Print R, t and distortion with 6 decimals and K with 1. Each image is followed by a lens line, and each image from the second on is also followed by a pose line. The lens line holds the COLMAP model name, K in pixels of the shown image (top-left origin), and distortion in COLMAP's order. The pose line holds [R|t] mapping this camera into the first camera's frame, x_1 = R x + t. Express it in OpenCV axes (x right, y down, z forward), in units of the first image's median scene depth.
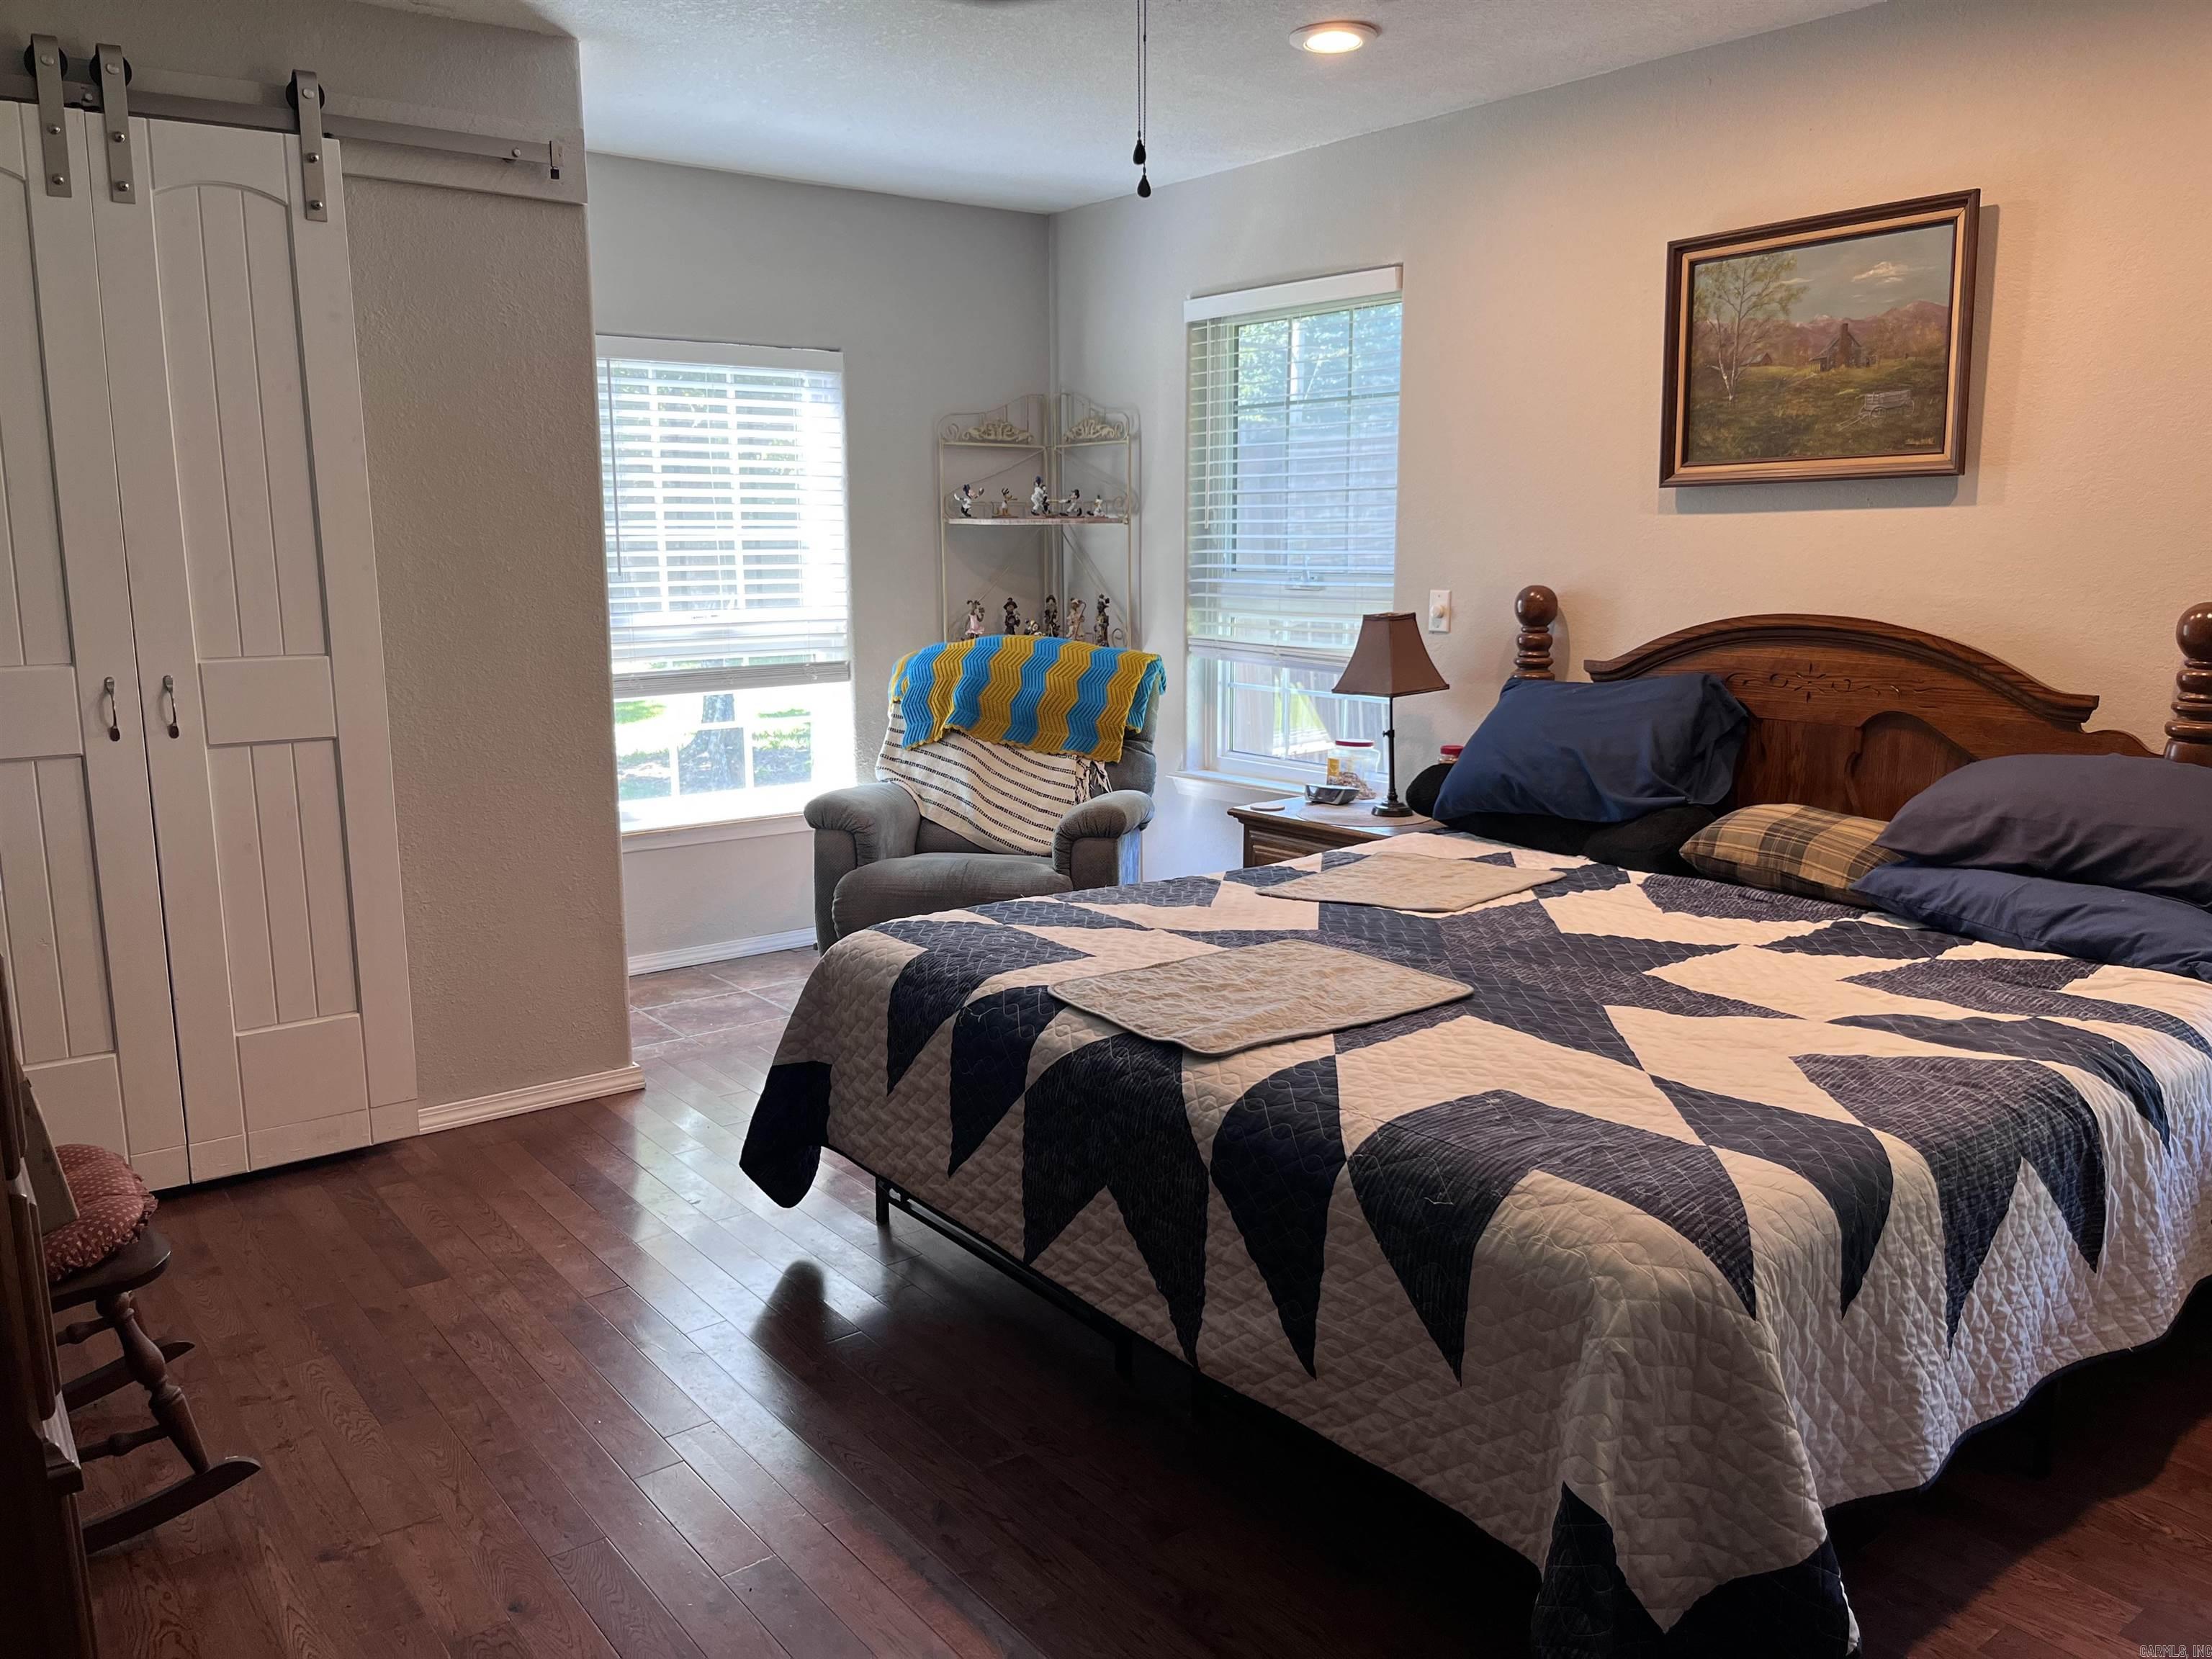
lens RADIAL K [[1664.3, 0, 1096.4], [0, 1664.3, 833.0], [0, 0, 1]] dist [0.010925, -0.026048]
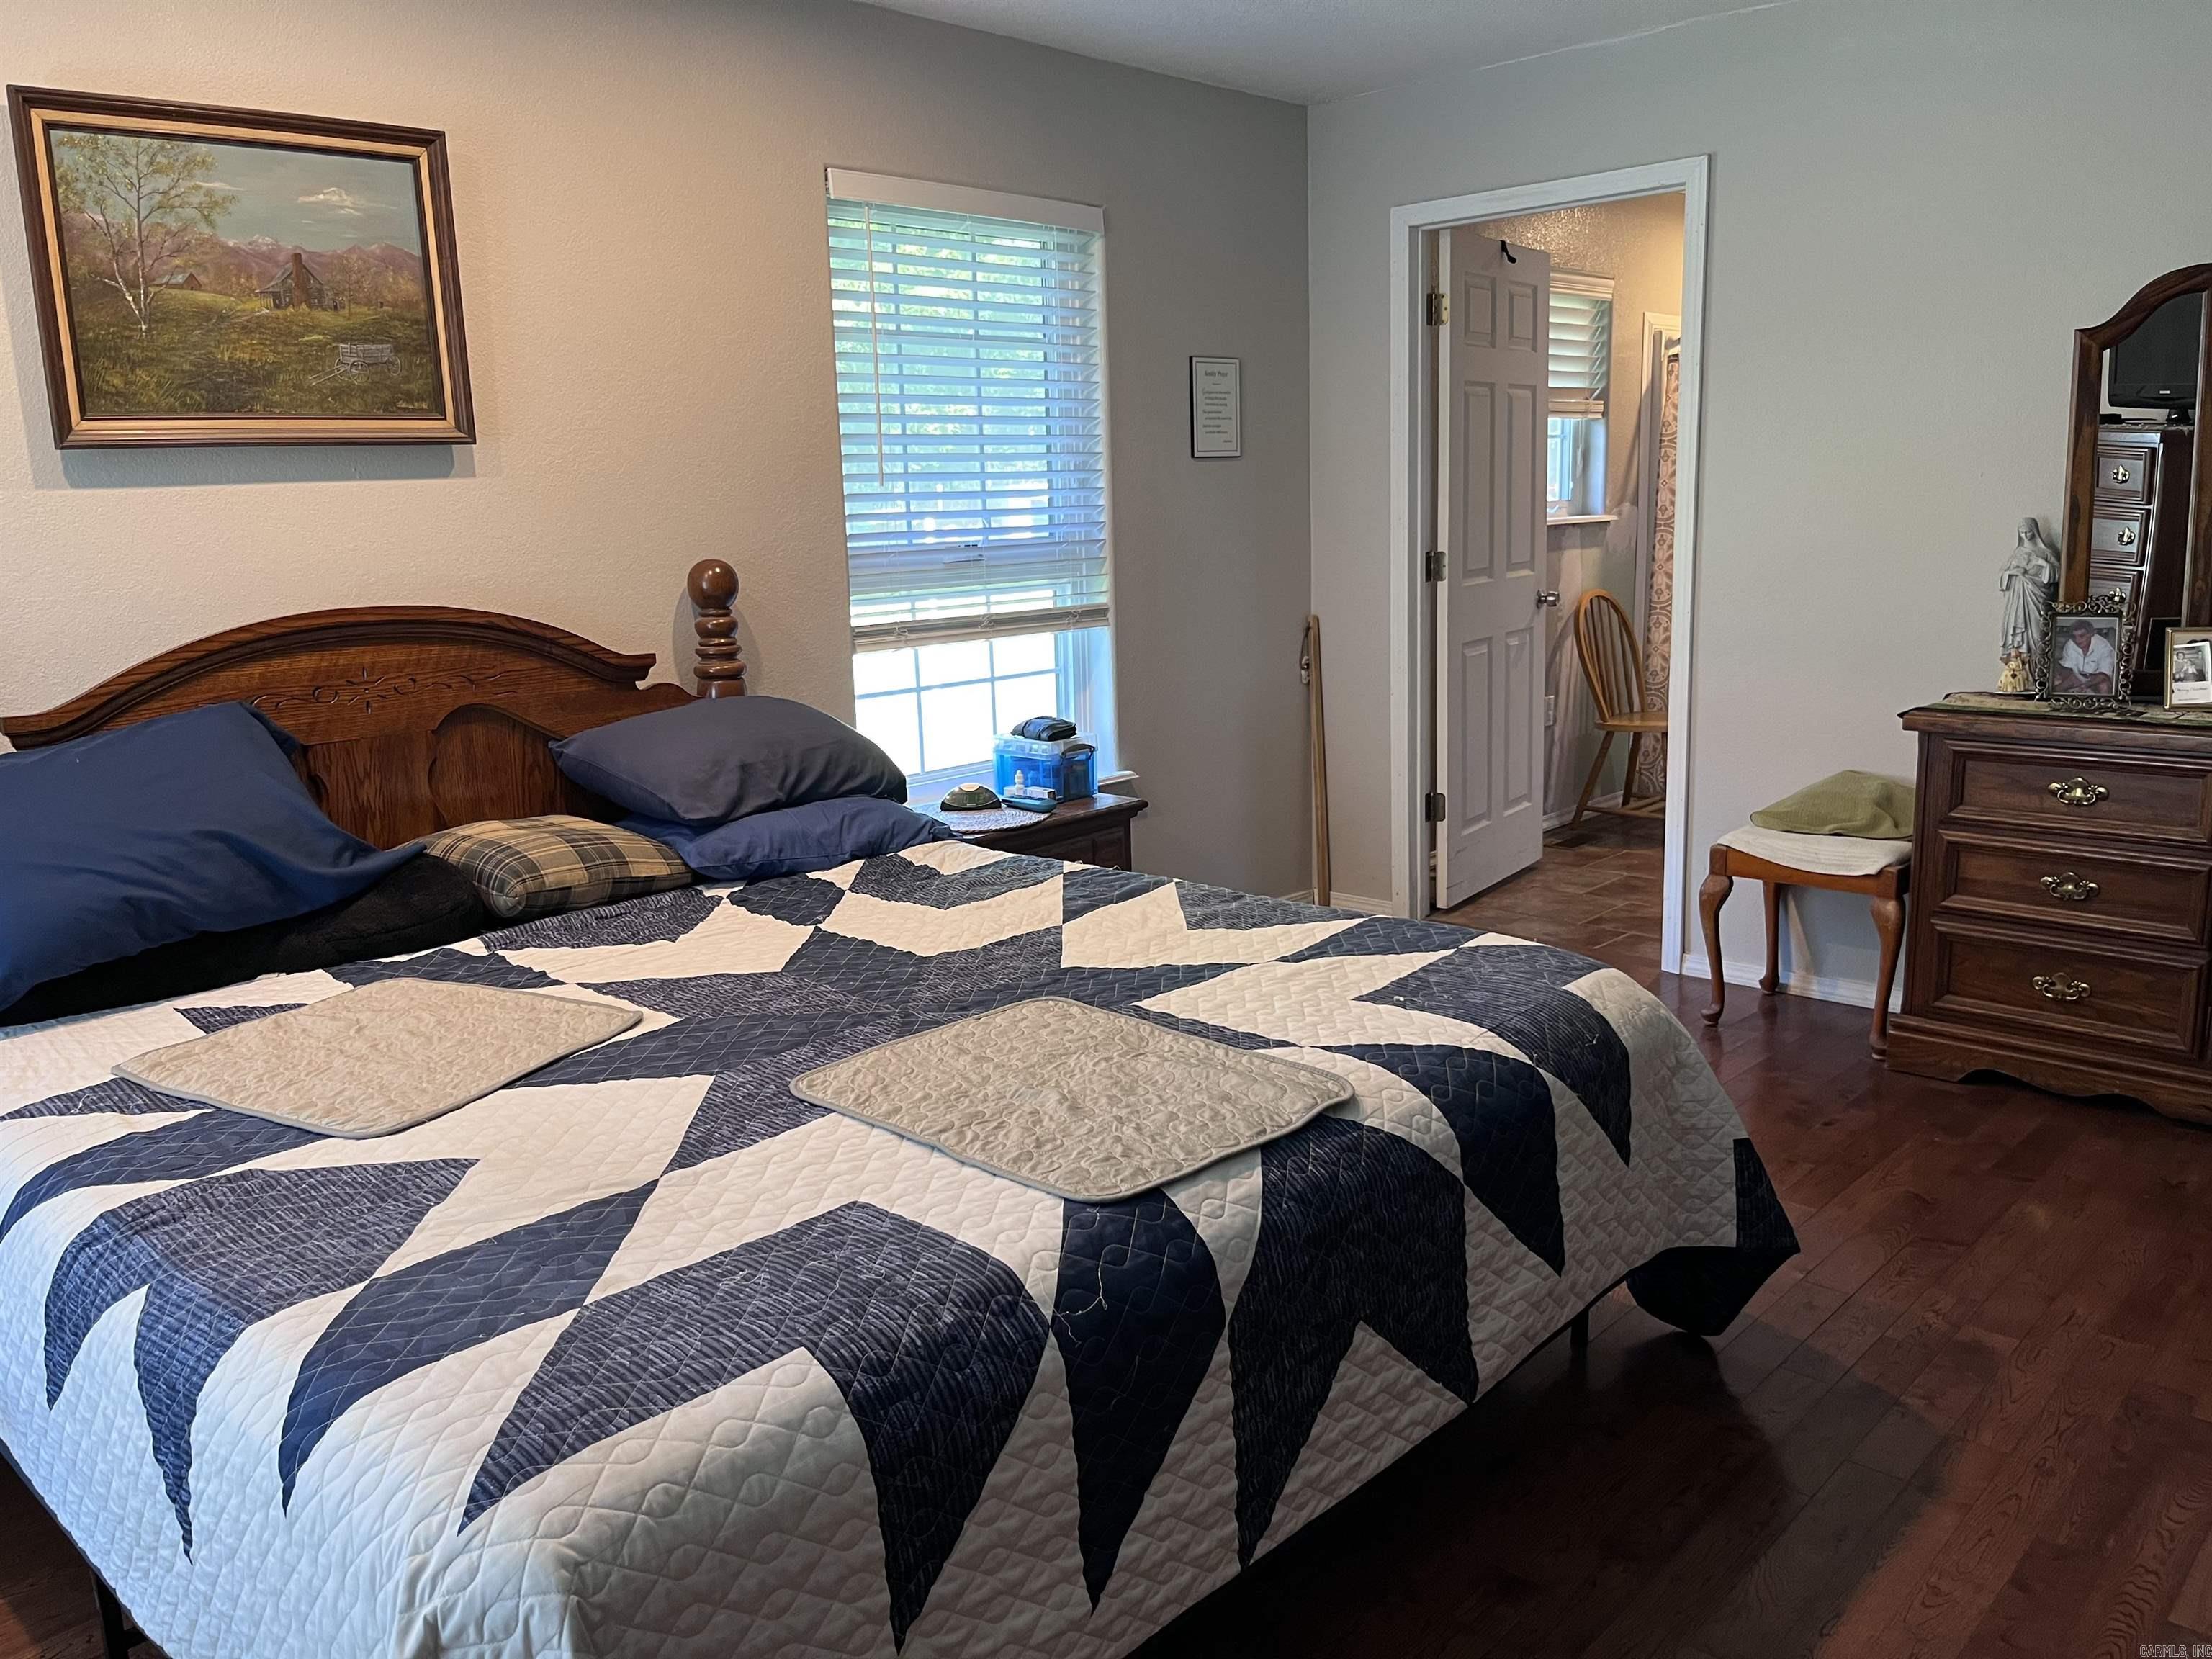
lens RADIAL K [[1664.3, 0, 1097.7], [0, 1664.3, 818.4], [0, 0, 1]] dist [0.010925, -0.026048]
pose [[-0.152595, -0.176422, 0.972415, -0.459138], [0.207085, 0.956387, 0.206010, -0.128643], [-0.966349, 0.232808, -0.109406, 0.780589]]
